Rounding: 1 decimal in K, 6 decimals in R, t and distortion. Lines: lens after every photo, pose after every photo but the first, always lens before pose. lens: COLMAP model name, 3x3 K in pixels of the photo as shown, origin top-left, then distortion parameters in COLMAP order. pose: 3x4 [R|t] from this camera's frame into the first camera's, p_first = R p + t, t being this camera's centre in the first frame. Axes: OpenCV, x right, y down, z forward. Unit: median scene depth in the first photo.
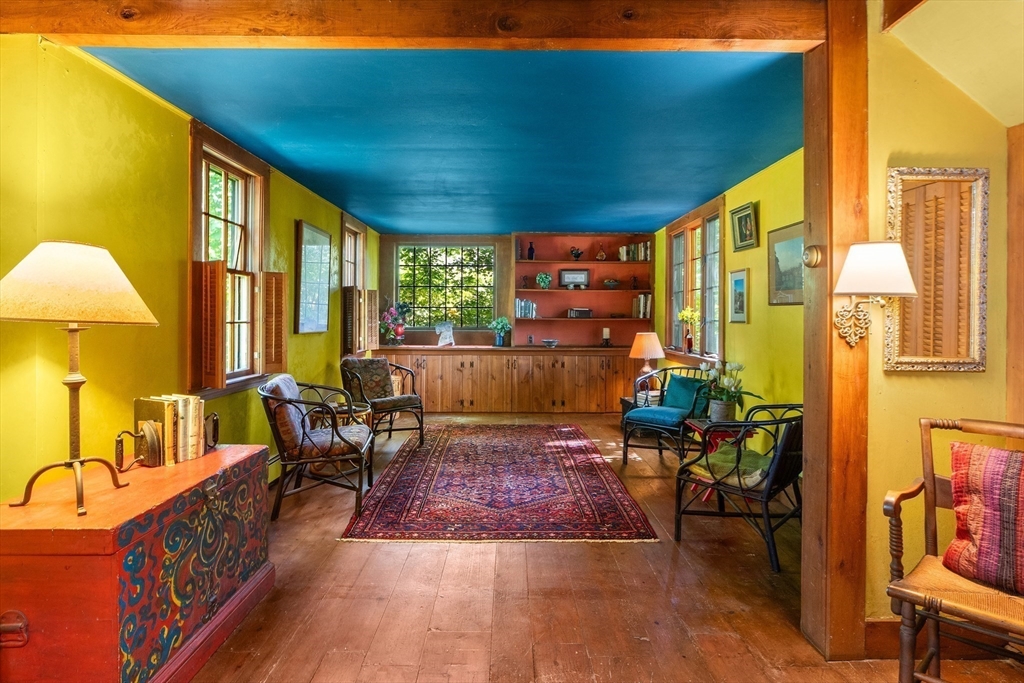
lens RADIAL K [[551.0, 0, 502.1], [0, 551.0, 311.5], [0, 0, 1]] dist [-0.002247, -0.001256]
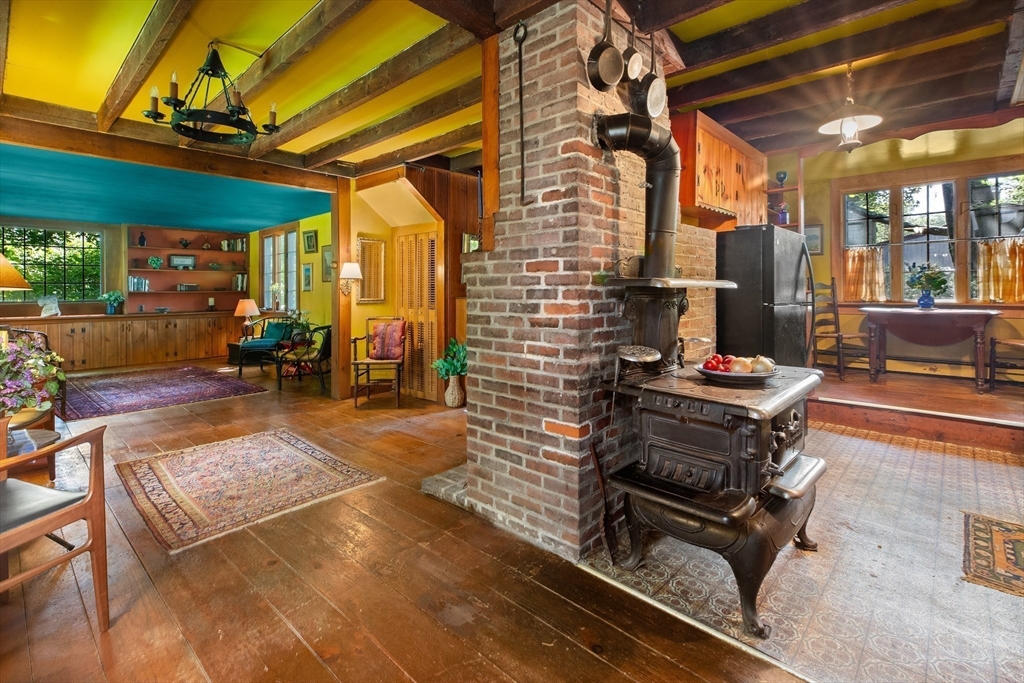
lens RADIAL K [[473.1, 0, 527.1], [0, 473.1, 287.4], [0, 0, 1]] dist [0.001537, 0.001542]
pose [[0.665925, -0.005198, 0.746001, -0.351884], [0.005496, 0.999983, 0.002061, 0.010364], [-0.745999, 0.002728, 0.665942, -0.809692]]
